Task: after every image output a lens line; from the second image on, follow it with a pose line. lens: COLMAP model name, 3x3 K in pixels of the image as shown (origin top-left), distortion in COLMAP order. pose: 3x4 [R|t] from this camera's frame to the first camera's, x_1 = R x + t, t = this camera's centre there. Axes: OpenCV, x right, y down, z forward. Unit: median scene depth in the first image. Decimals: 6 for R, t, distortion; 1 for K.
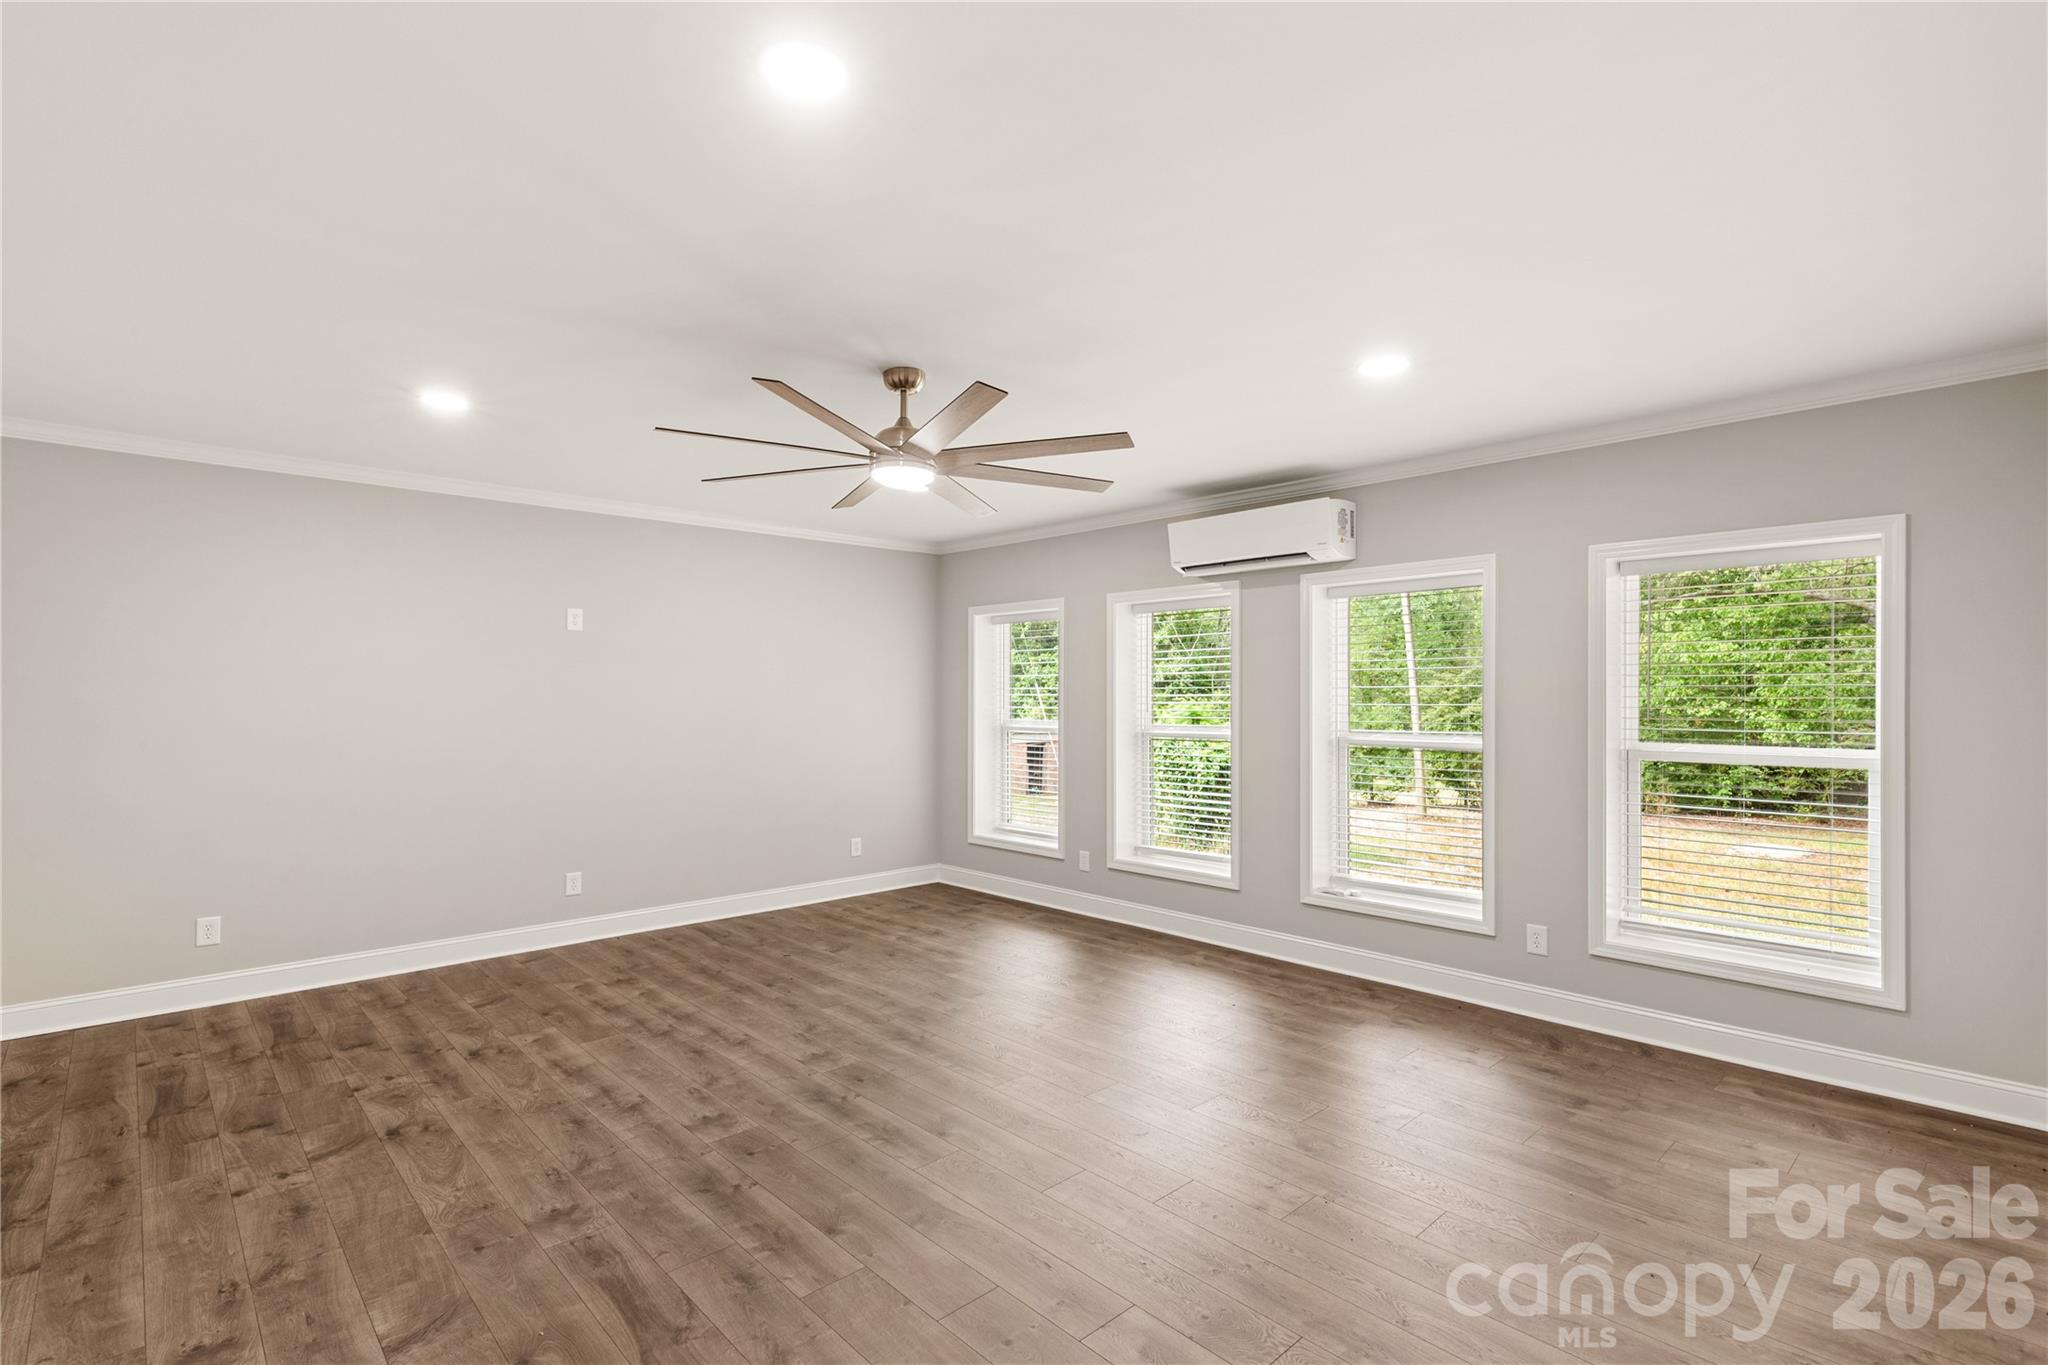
lens RADIAL K [[923.3, 0, 1010.3], [0, 923.3, 680.7], [0, 0, 1]] dist [0.003429, 0.000073]
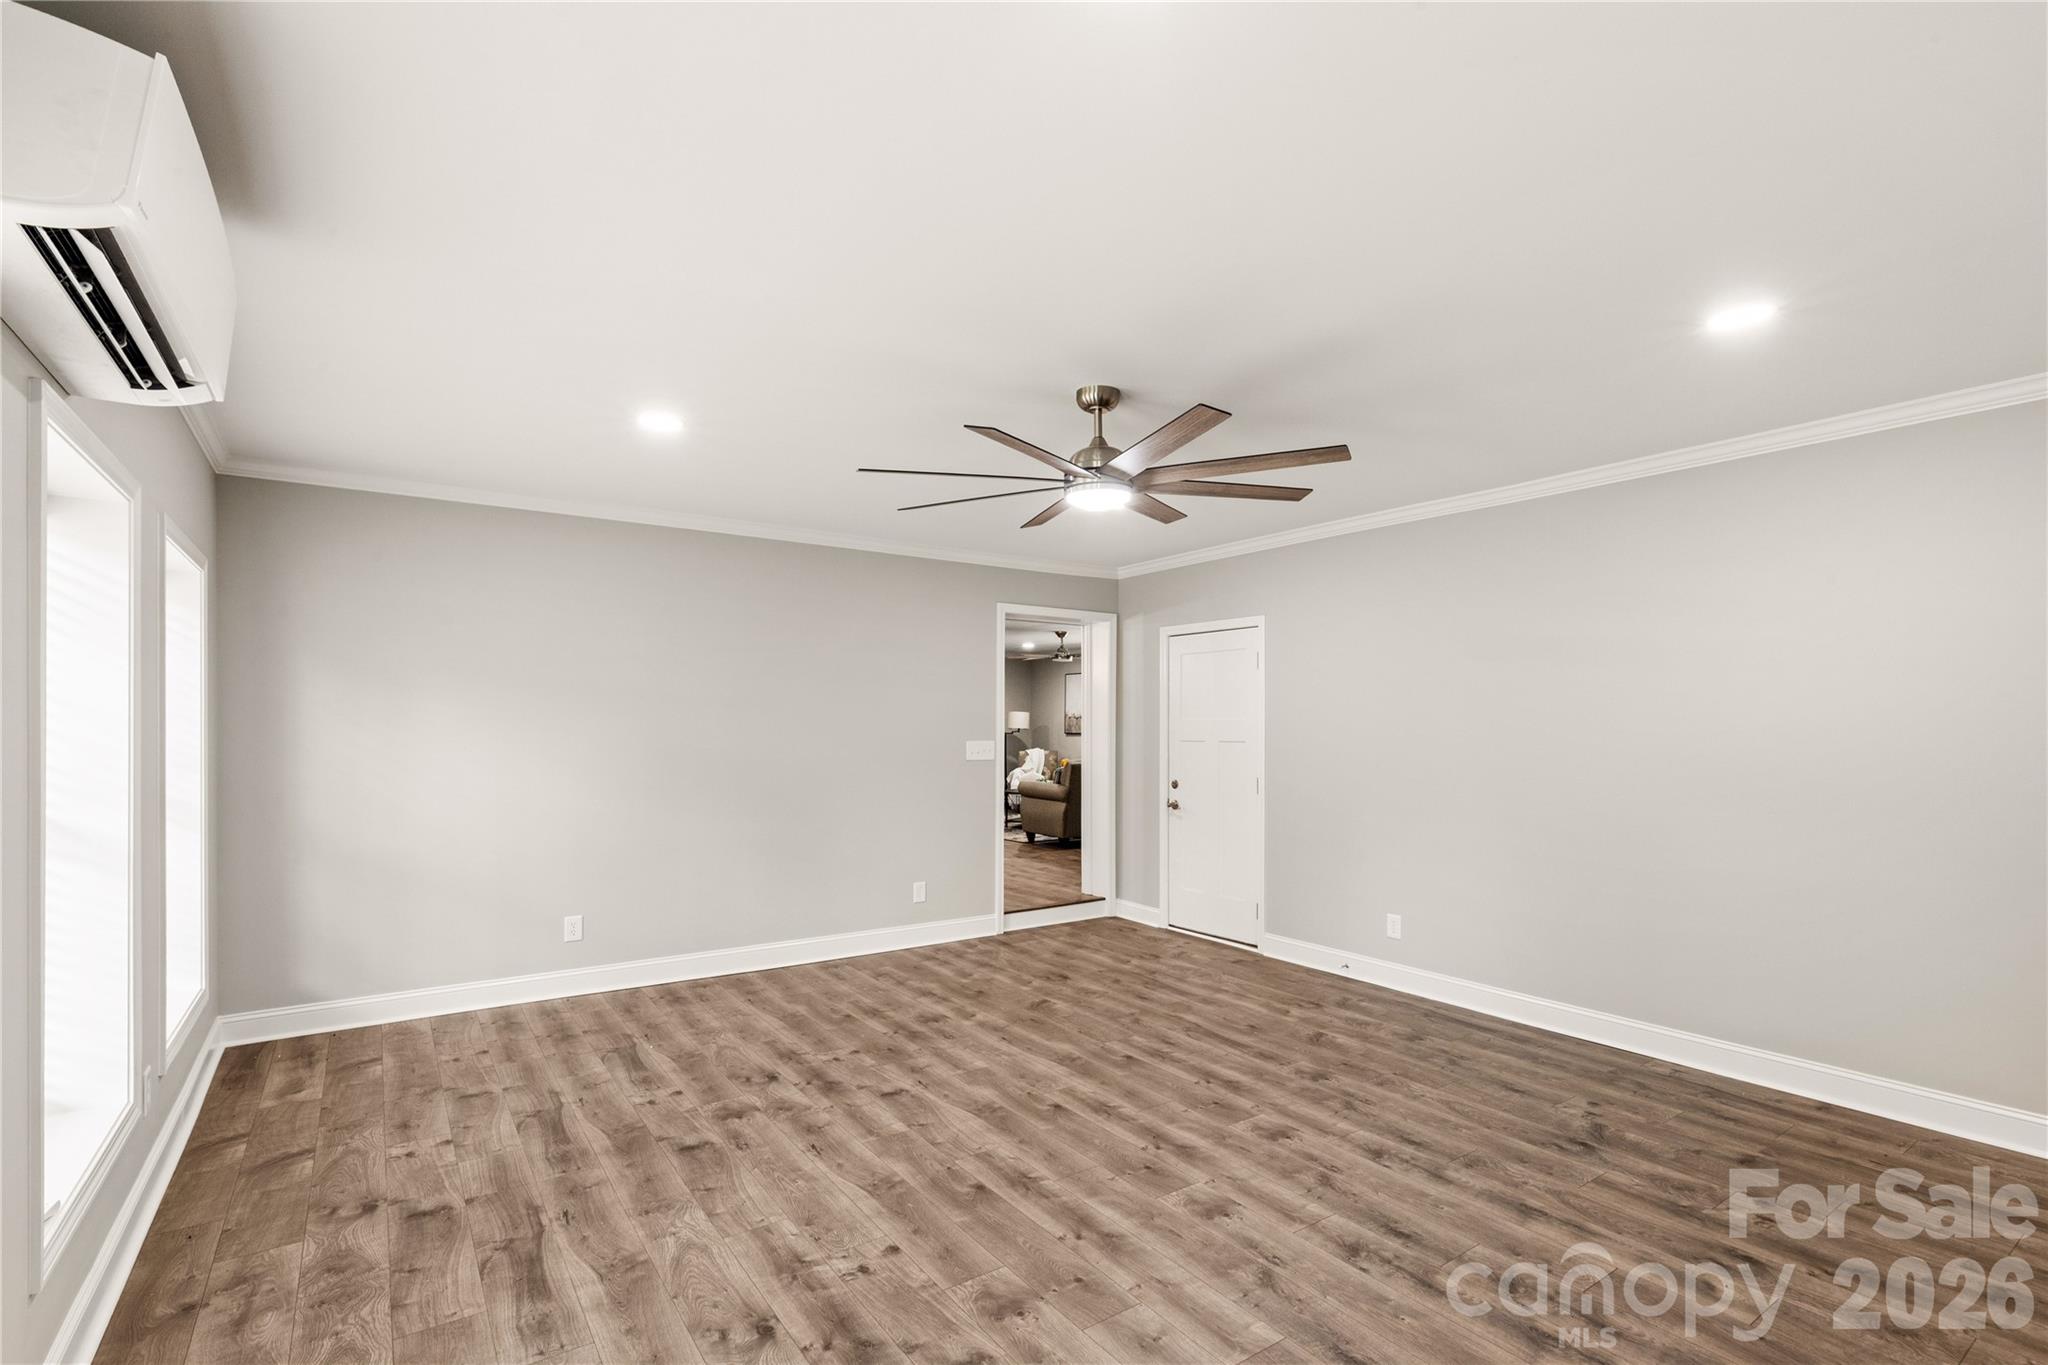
lens RADIAL K [[923.3, 0, 1010.3], [0, 923.3, 680.7], [0, 0, 1]] dist [0.003429, 0.000073]
pose [[-0.988749, 0.005237, 0.149491, -0.177335], [-0.004425, 0.997925, -0.064228, 0.036273], [-0.149517, -0.064167, -0.986675, 2.022418]]
